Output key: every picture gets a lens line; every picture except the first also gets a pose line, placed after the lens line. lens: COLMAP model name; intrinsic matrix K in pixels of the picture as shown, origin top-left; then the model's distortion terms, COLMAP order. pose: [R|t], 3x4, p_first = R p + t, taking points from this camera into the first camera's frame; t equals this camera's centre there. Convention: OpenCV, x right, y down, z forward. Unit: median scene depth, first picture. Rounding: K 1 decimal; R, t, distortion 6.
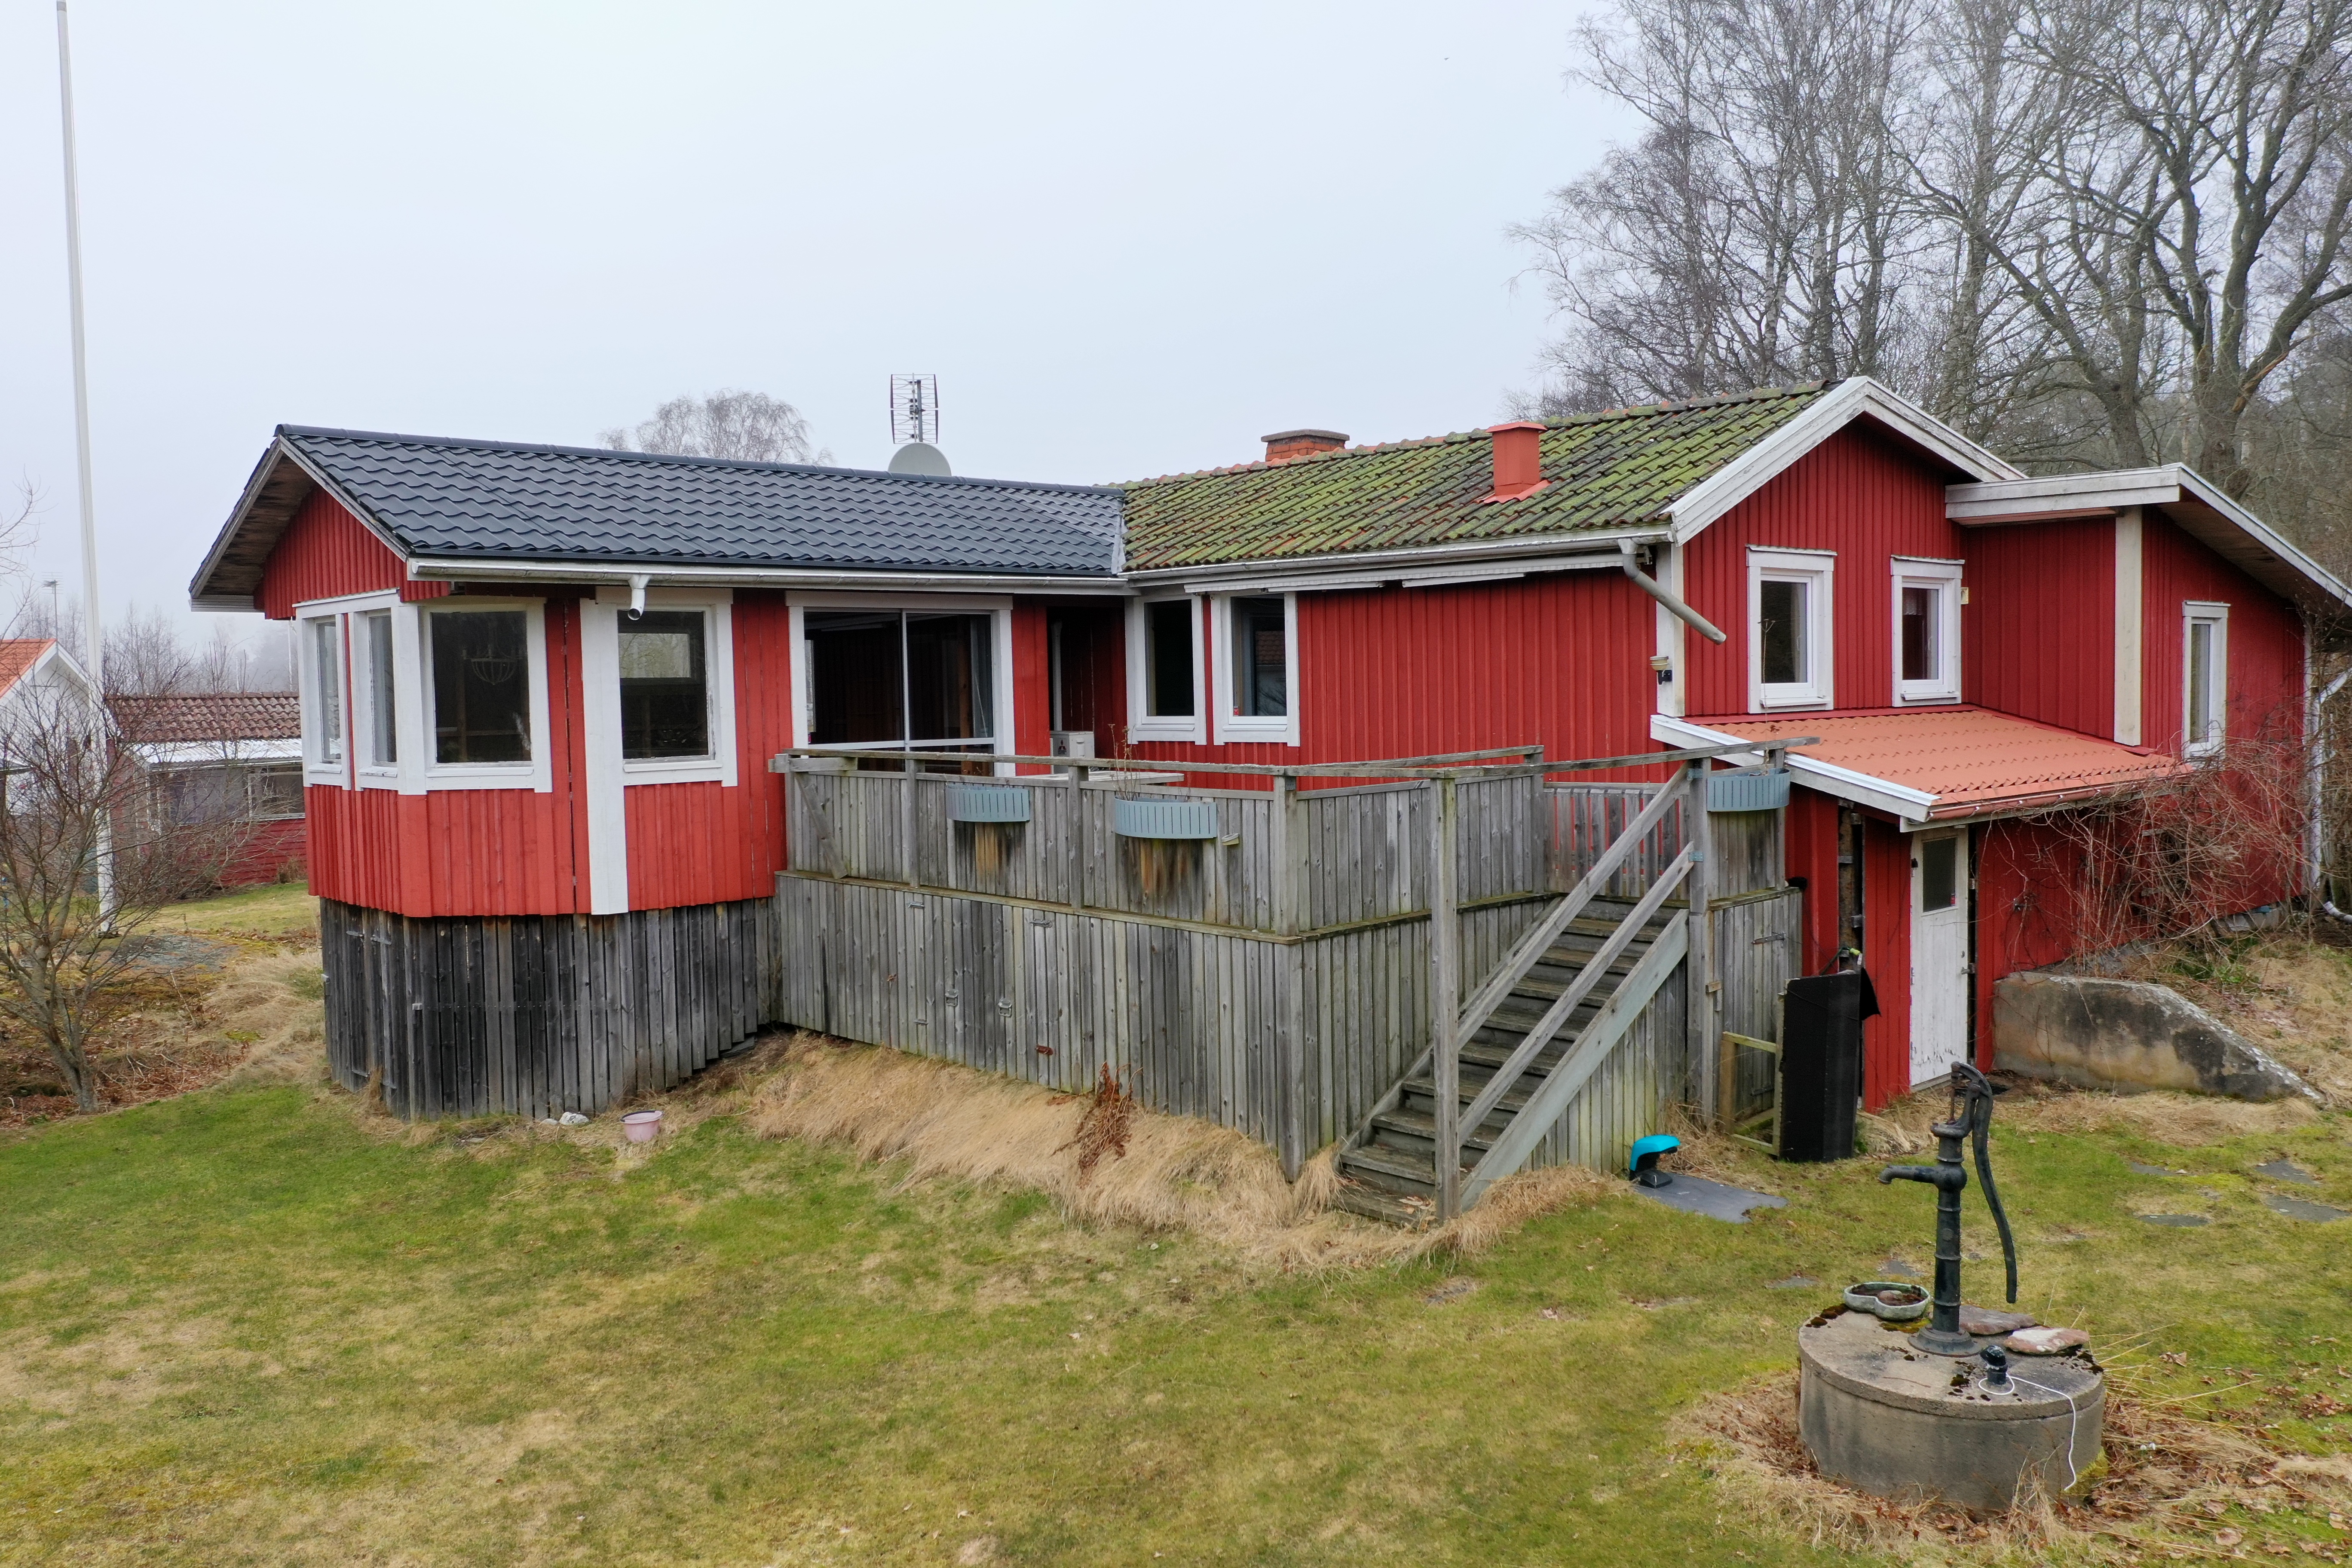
lens RADIAL K [[1842.2, 0, 1176.0], [0, 1842.2, 784.0], [0, 0, 1]] dist [-0.009996, -0.002483]
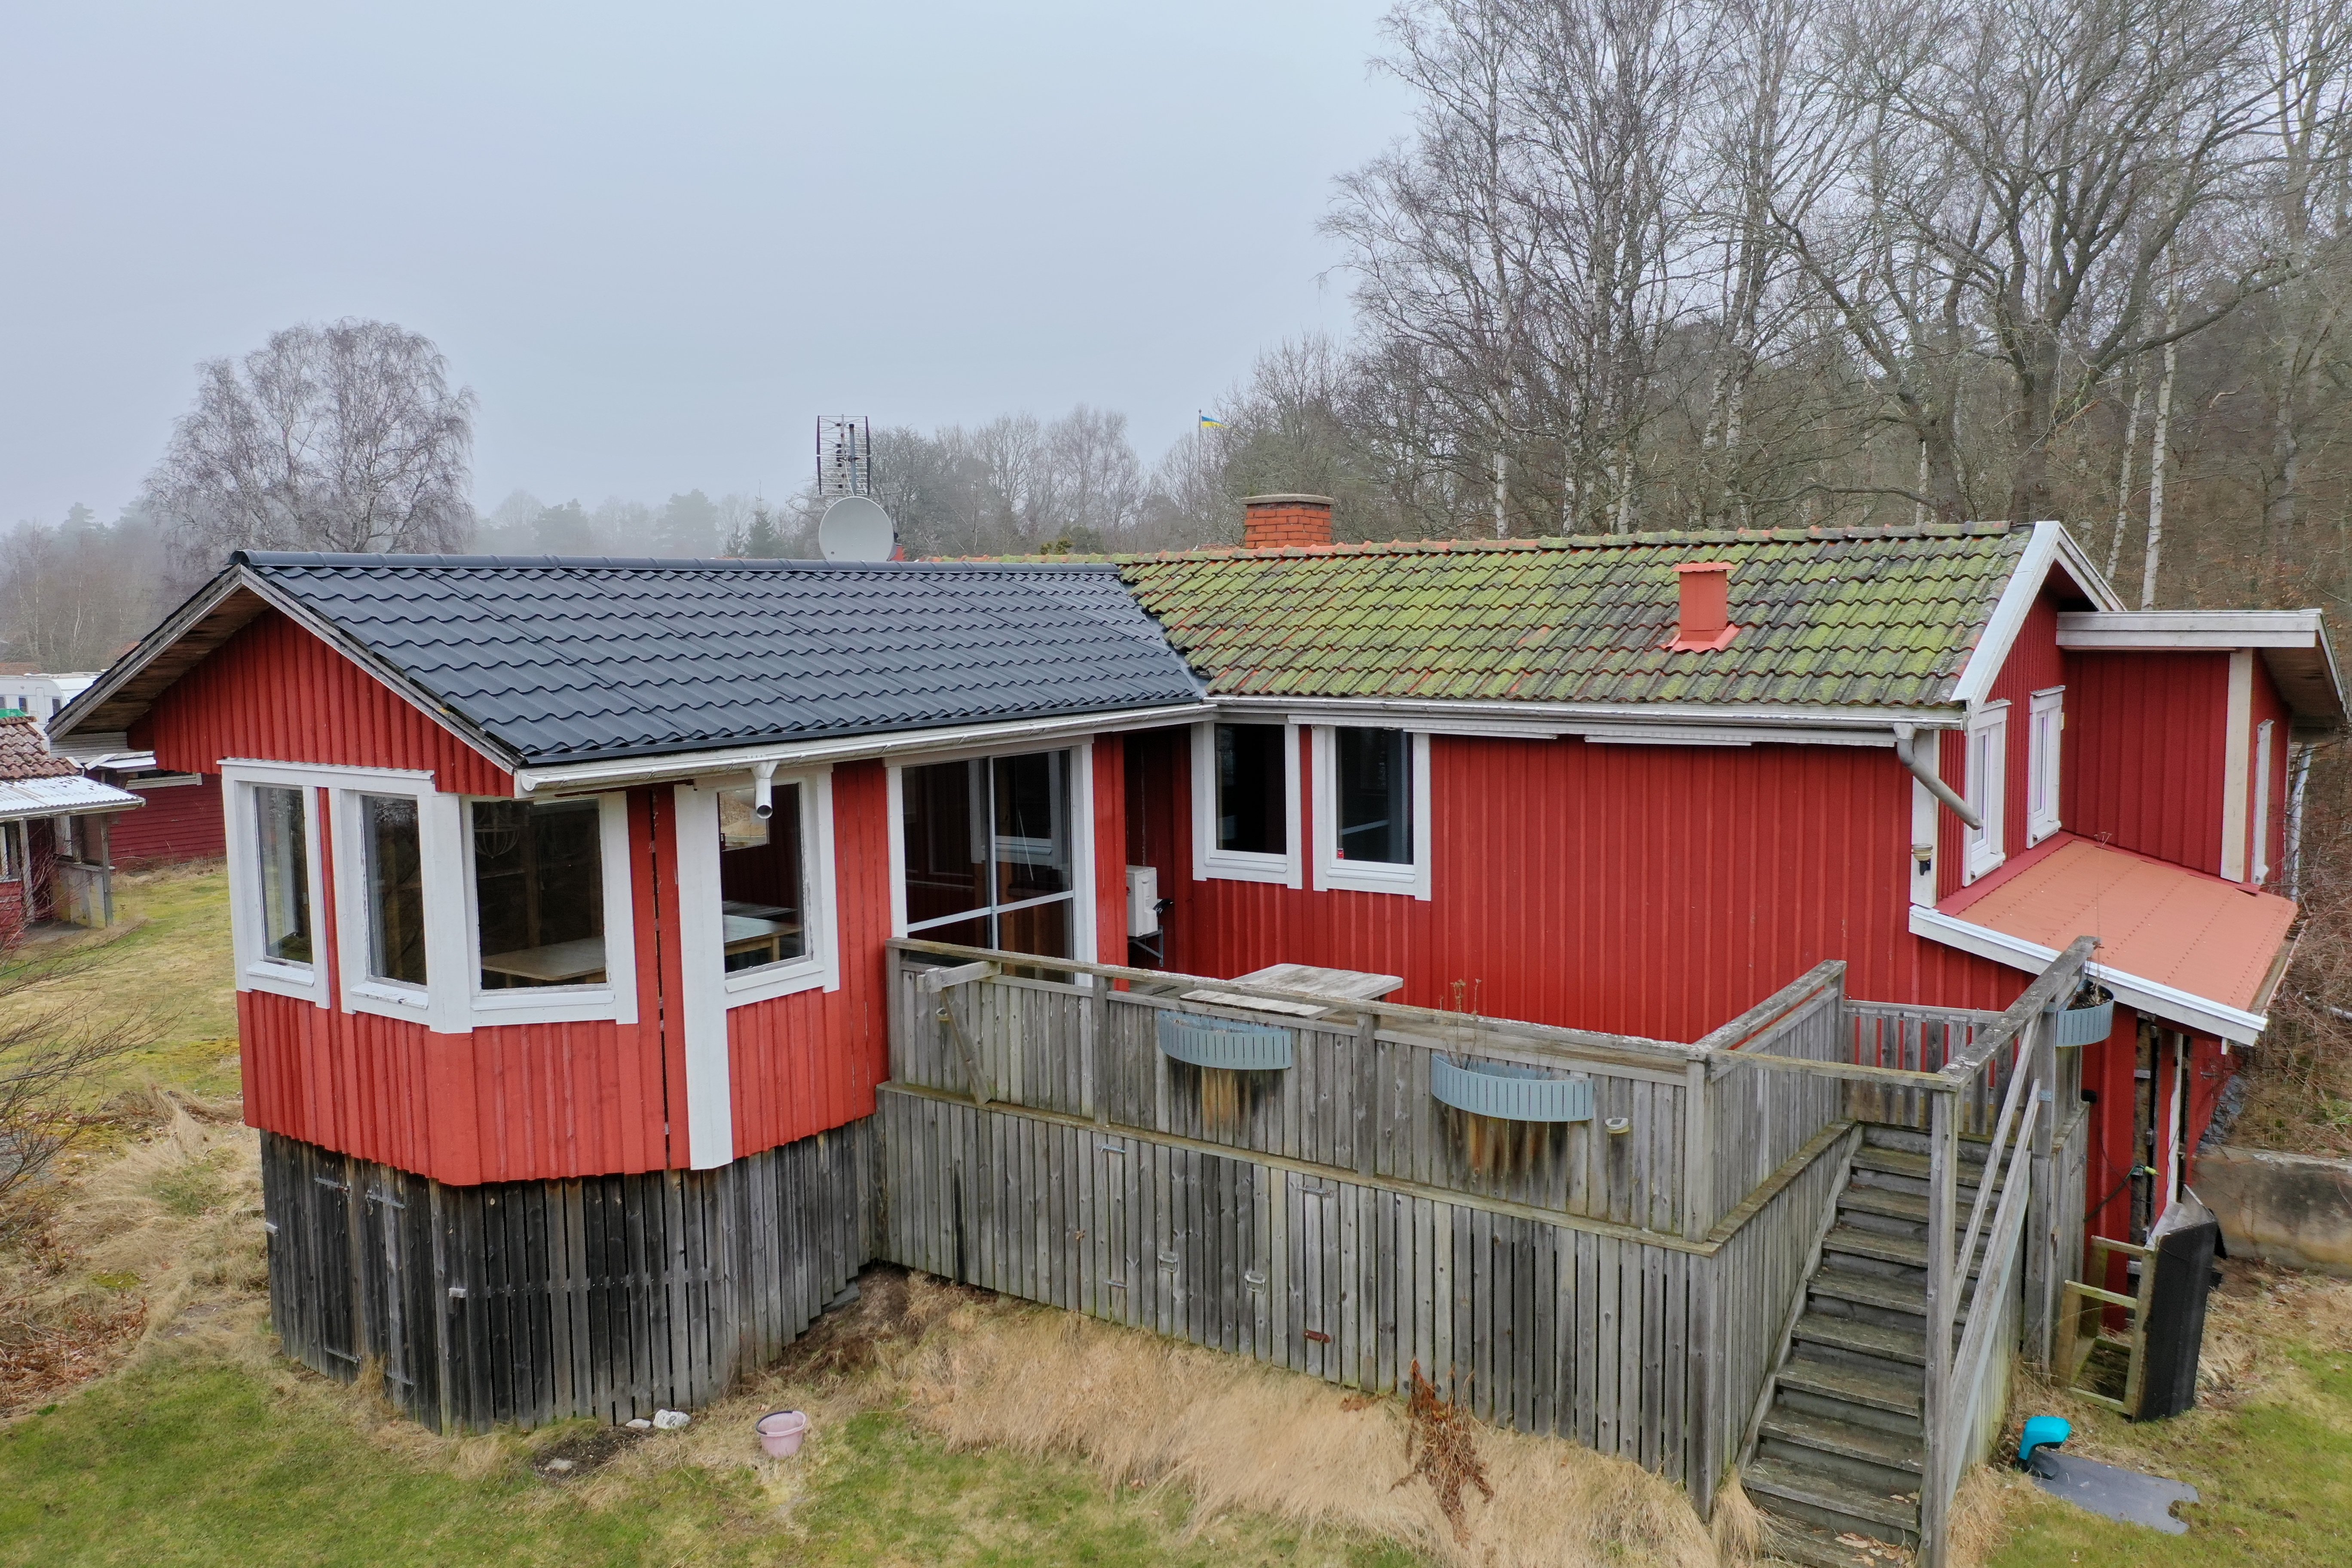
lens RADIAL K [[1842.2, 0, 1176.0], [0, 1842.2, 784.0], [0, 0, 1]] dist [-0.009996, -0.002483]
pose [[0.976947, -0.015852, 0.212894, -0.278337], [0.007123, 0.999105, 0.041705, -0.131393], [-0.213364, -0.039227, 0.976185, 0.168881]]
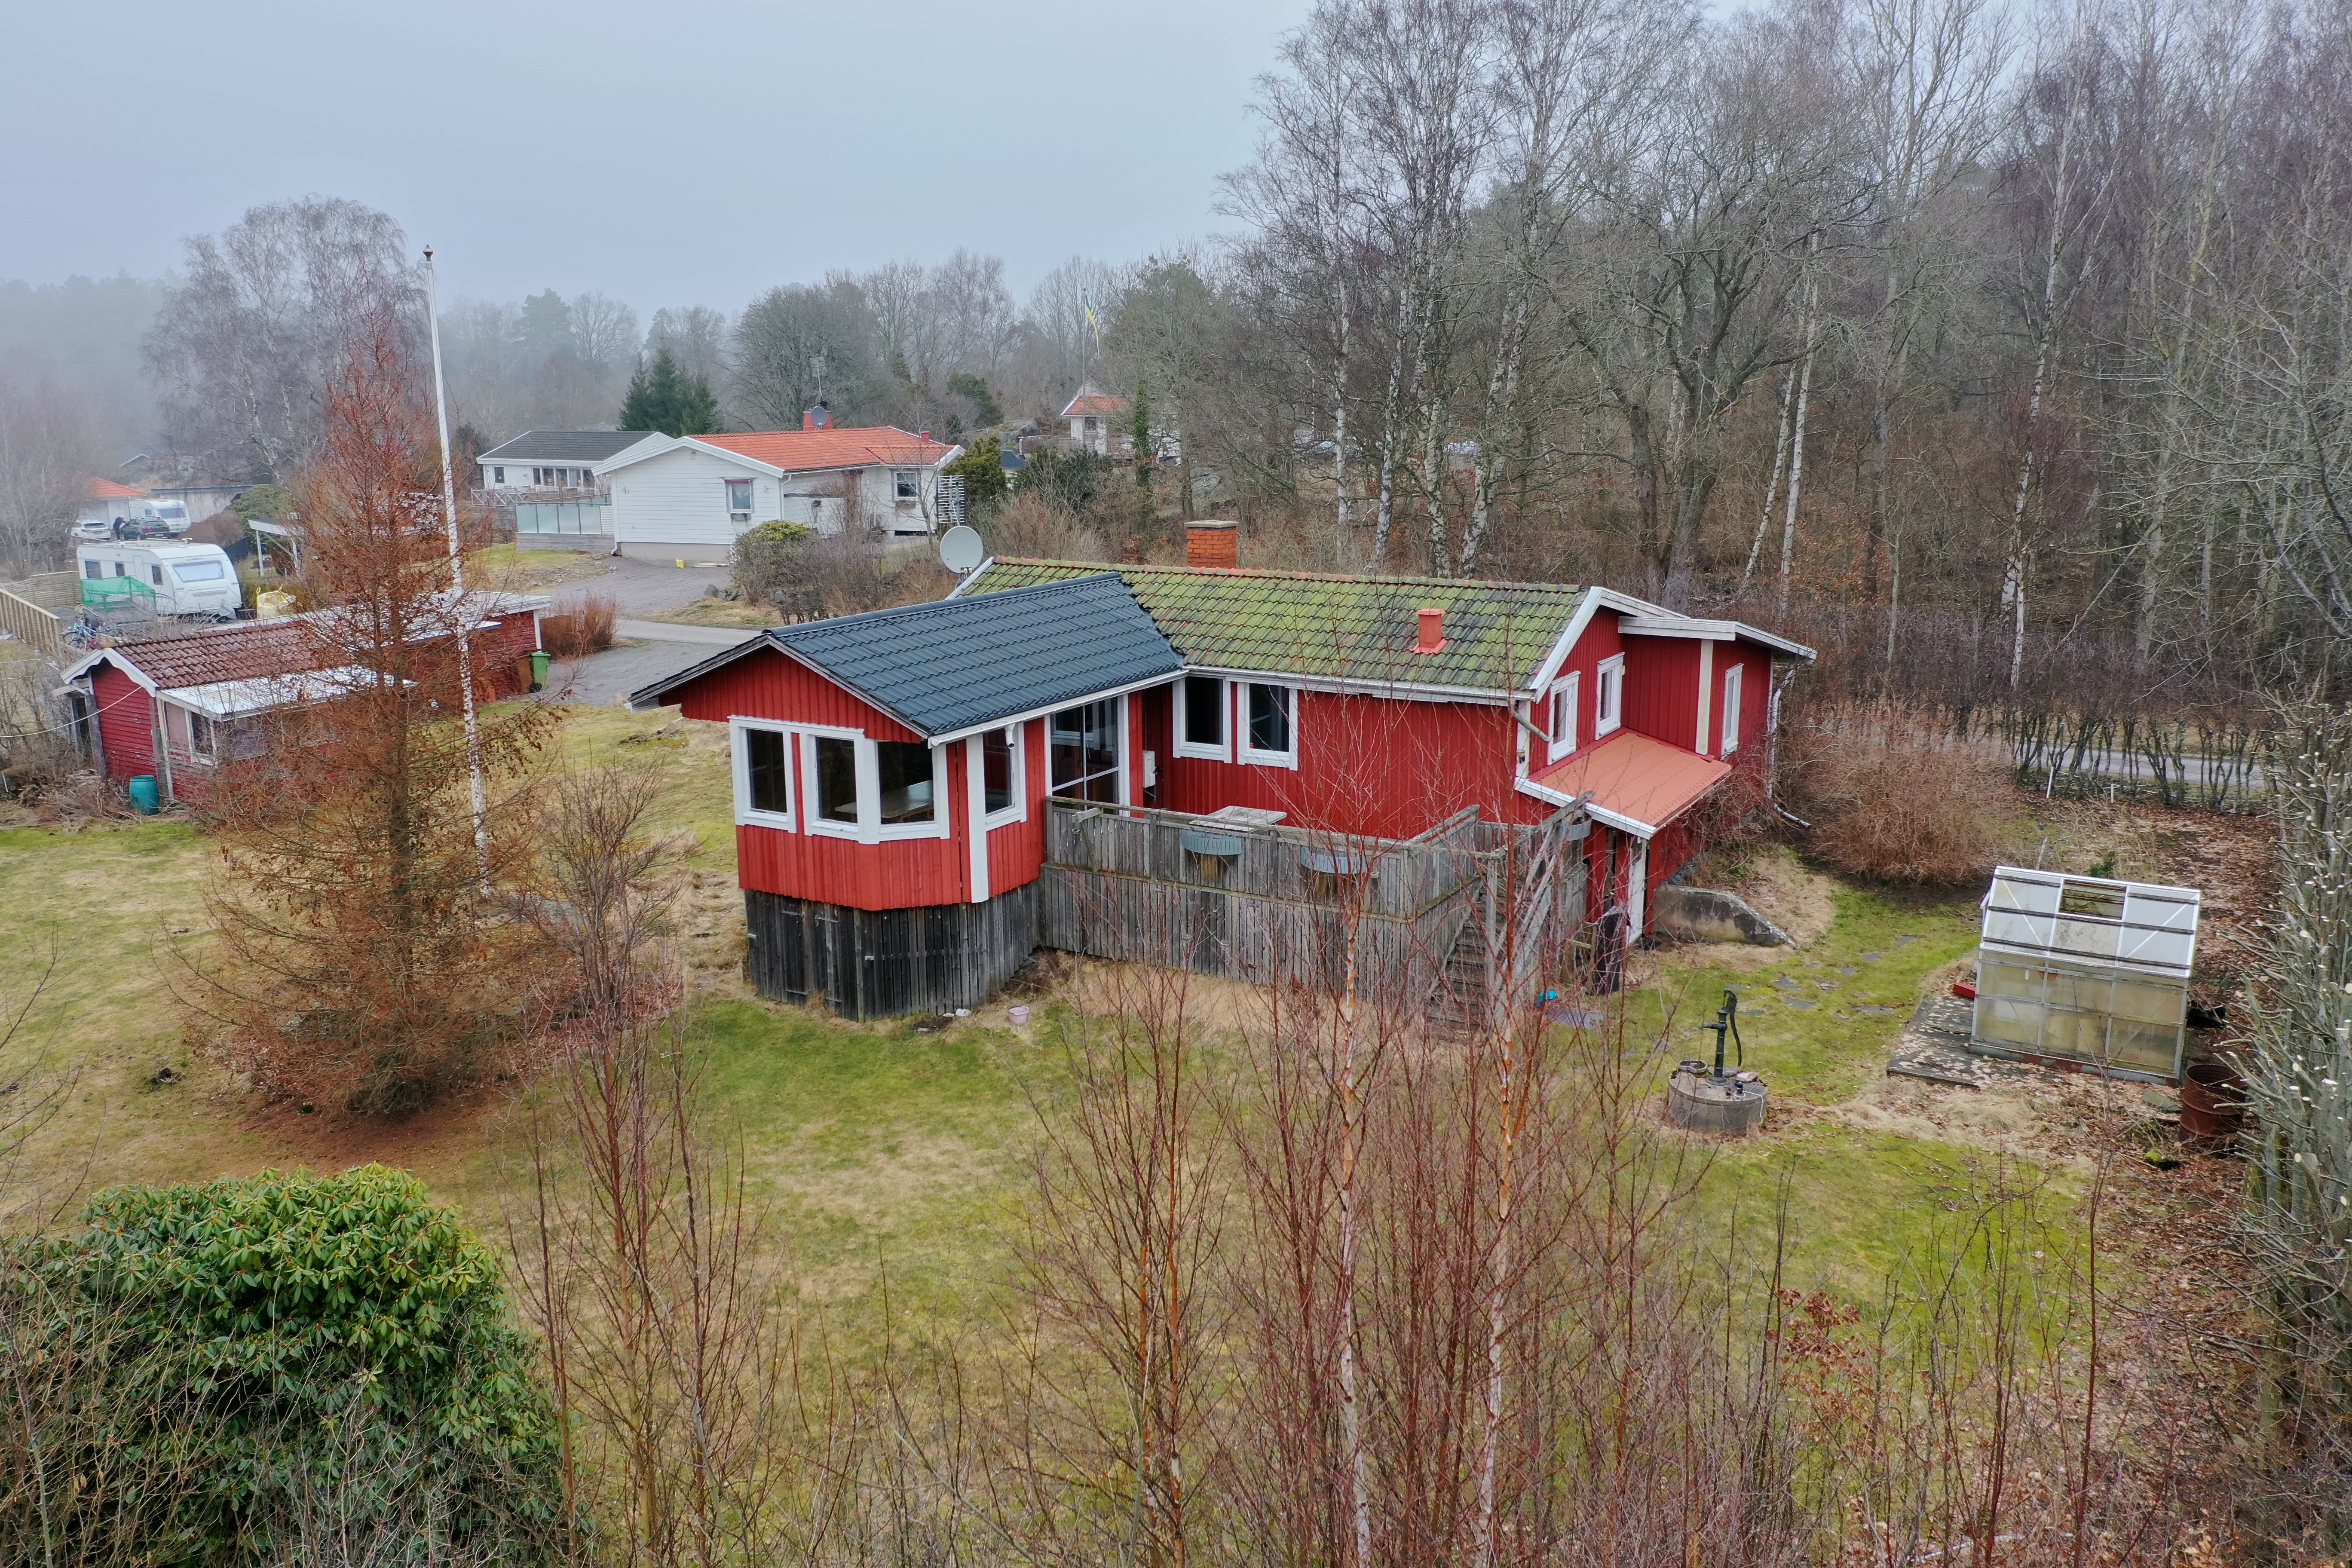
lens RADIAL K [[1842.2, 0, 1176.0], [0, 1842.2, 784.0], [0, 0, 1]] dist [-0.009996, -0.002483]
pose [[0.955696, -0.050025, 0.290075, -0.646846], [0.004364, 0.987753, 0.155965, -0.327945], [-0.294324, -0.147789, 0.944210, -0.761292]]
